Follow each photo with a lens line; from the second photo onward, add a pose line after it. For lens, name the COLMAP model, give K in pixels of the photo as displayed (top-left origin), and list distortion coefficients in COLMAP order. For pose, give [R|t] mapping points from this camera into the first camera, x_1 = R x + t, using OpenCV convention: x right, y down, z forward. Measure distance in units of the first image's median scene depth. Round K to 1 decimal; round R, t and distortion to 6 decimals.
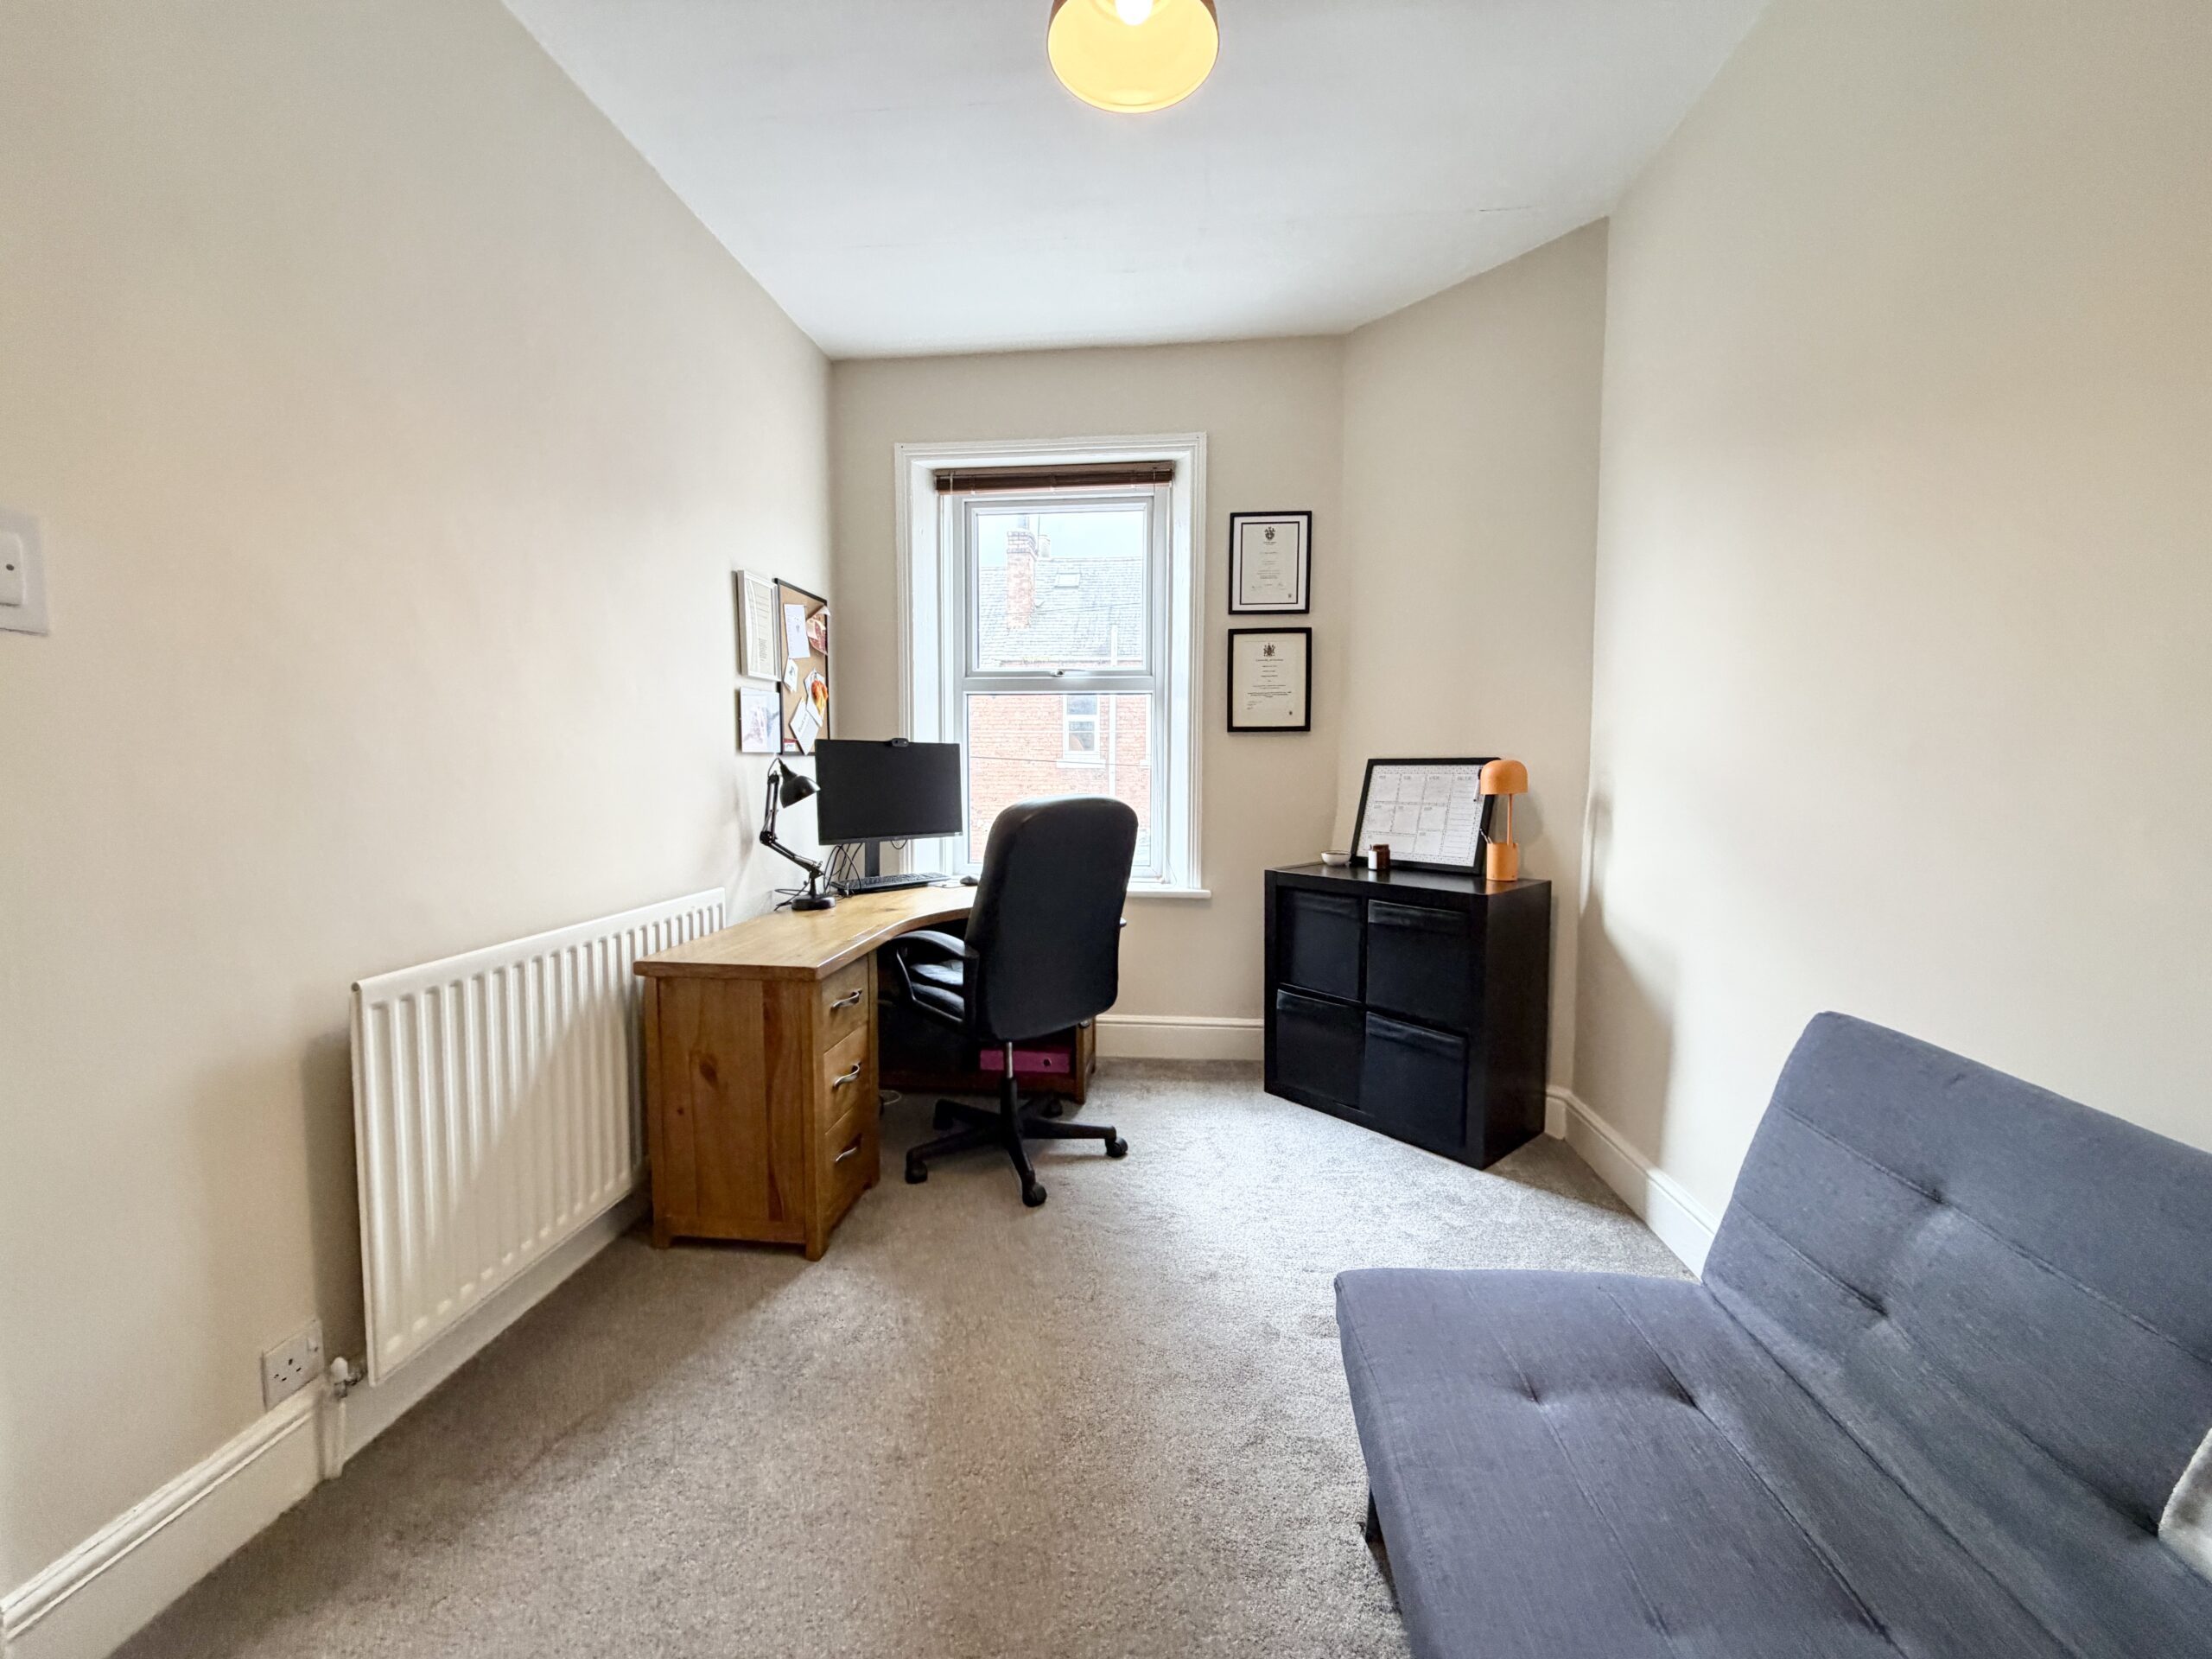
lens RADIAL K [[879.5, 0, 1093.9], [0, 879.5, 829.7], [0, 0, 1]] dist [-0.001260, 0.000945]
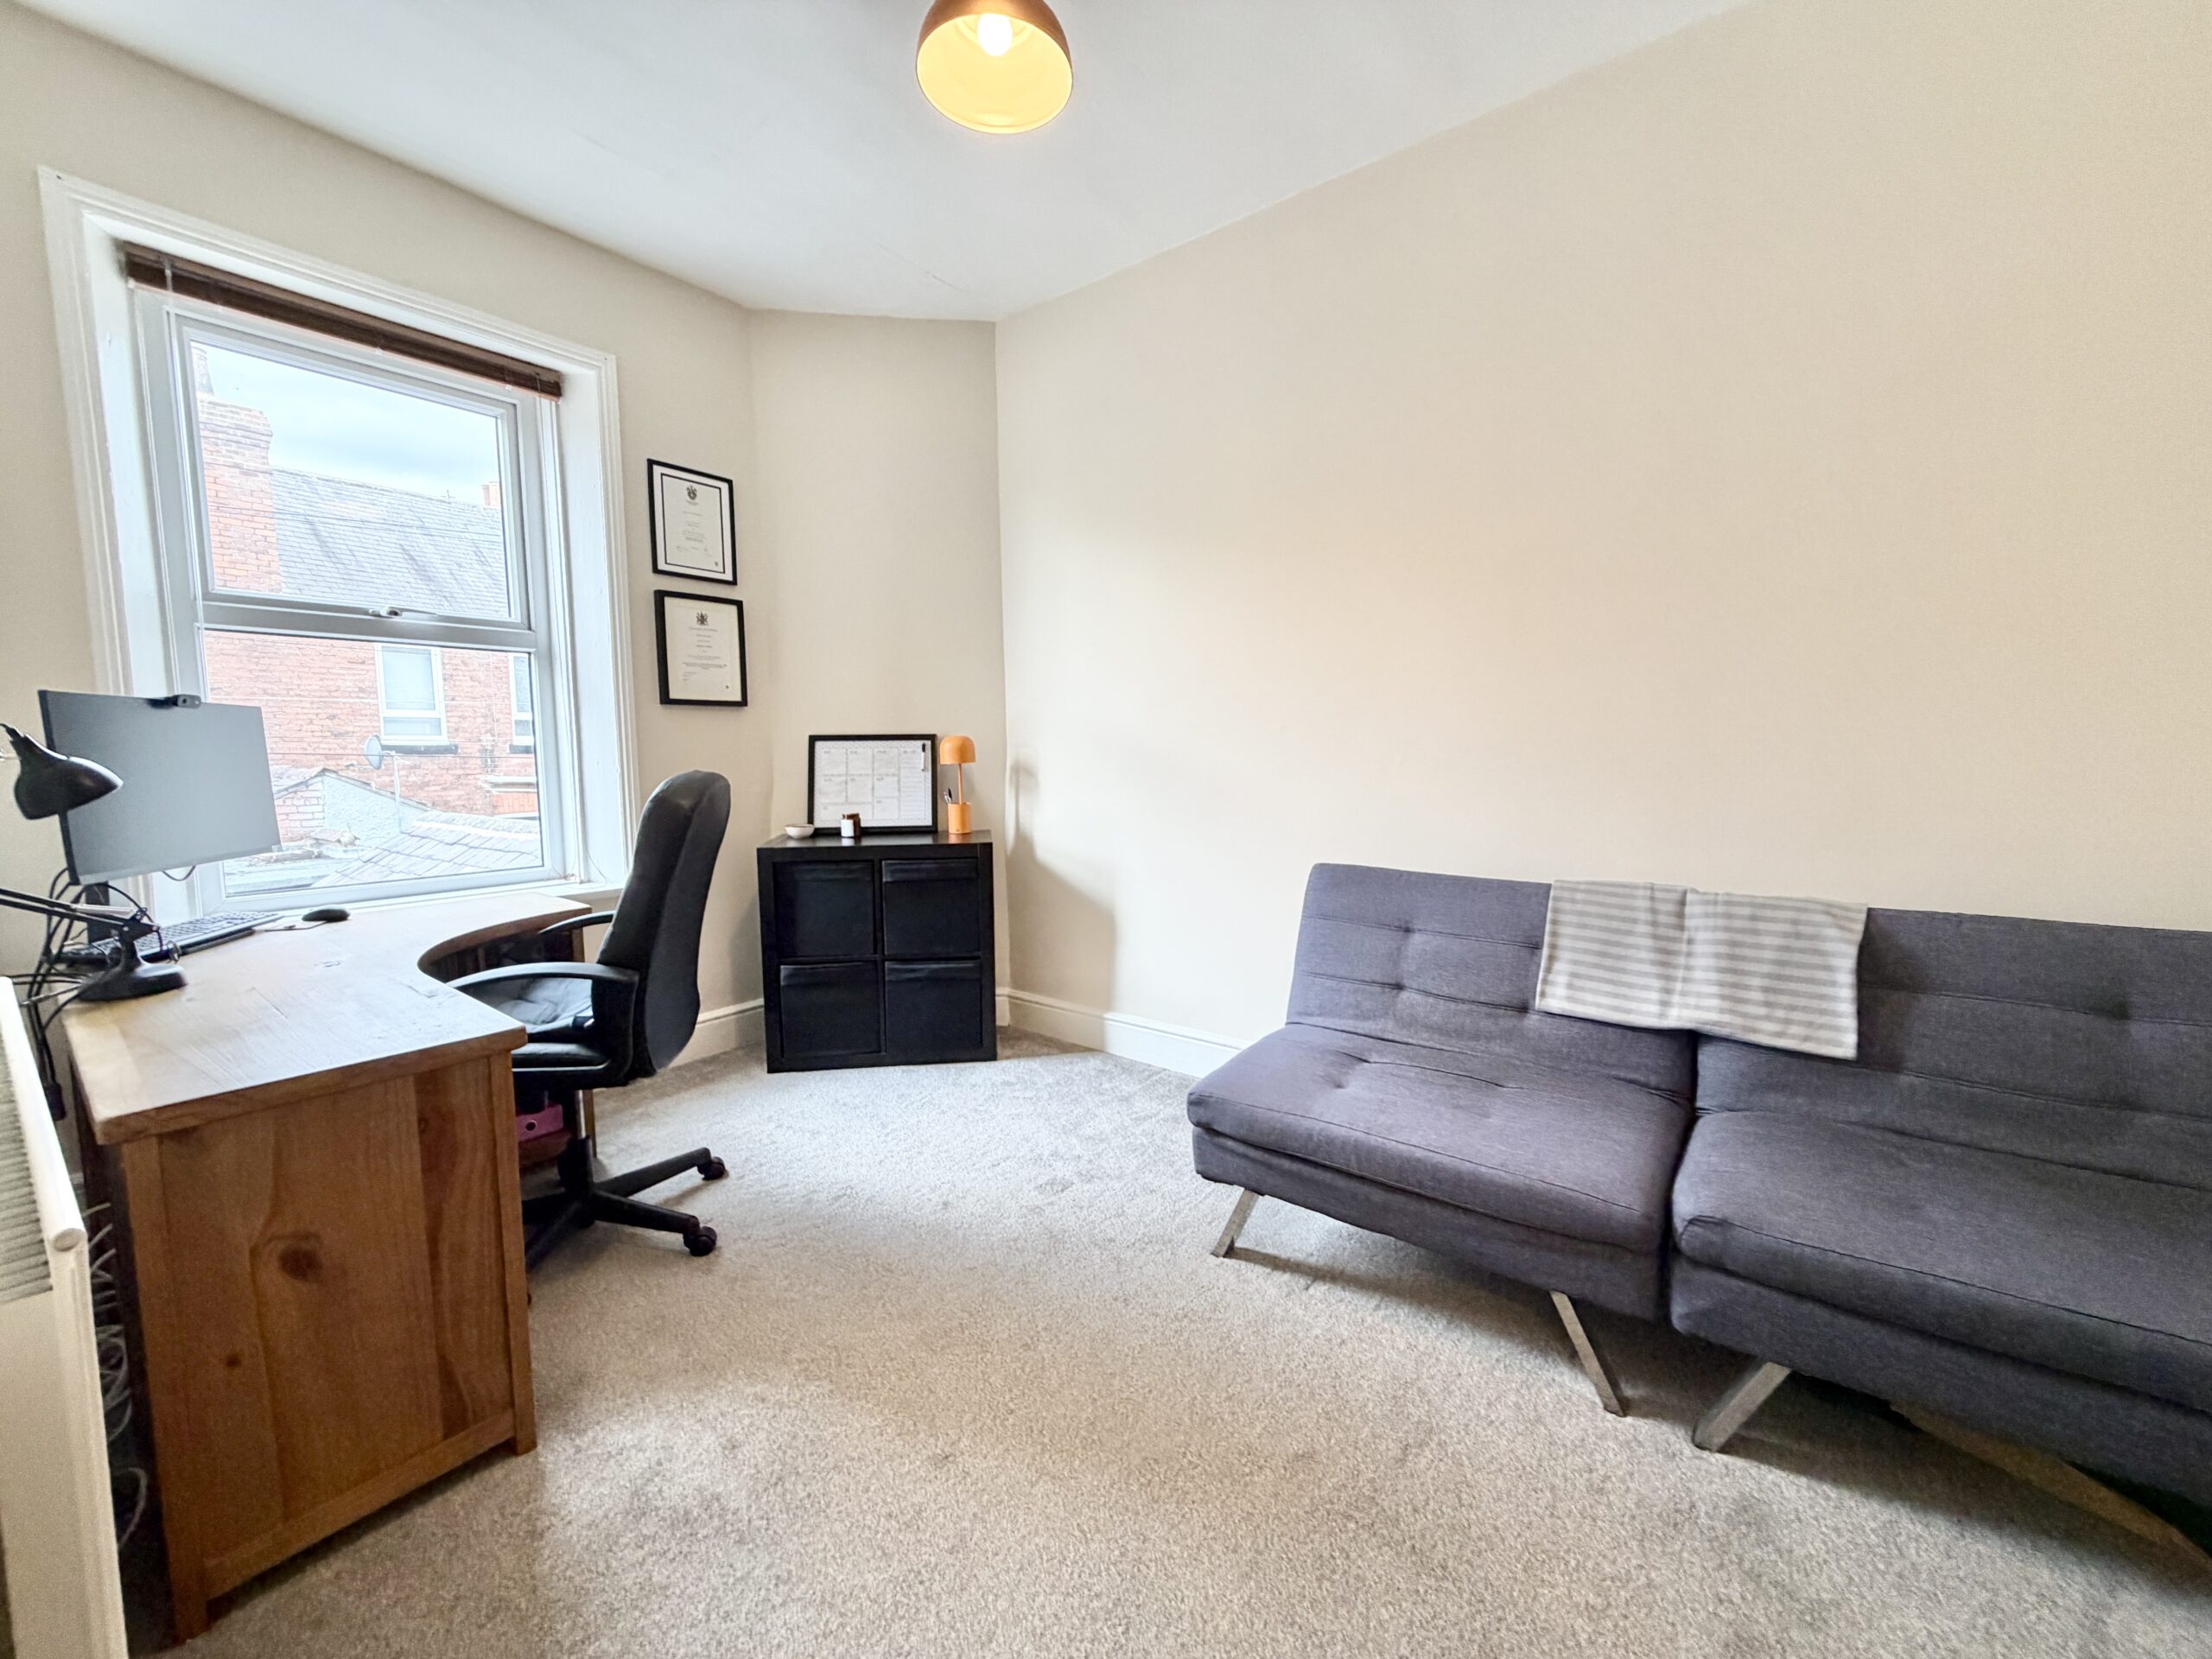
lens RADIAL K [[879.5, 0, 1101.5], [0, 879.5, 829.3], [0, 0, 1]] dist [-0.001260, 0.000945]
pose [[0.521675, -0.084952, 0.848904, -0.443813], [0.068351, 0.995993, 0.057668, -0.005132], [-0.850402, 0.027940, 0.525391, 0.167000]]
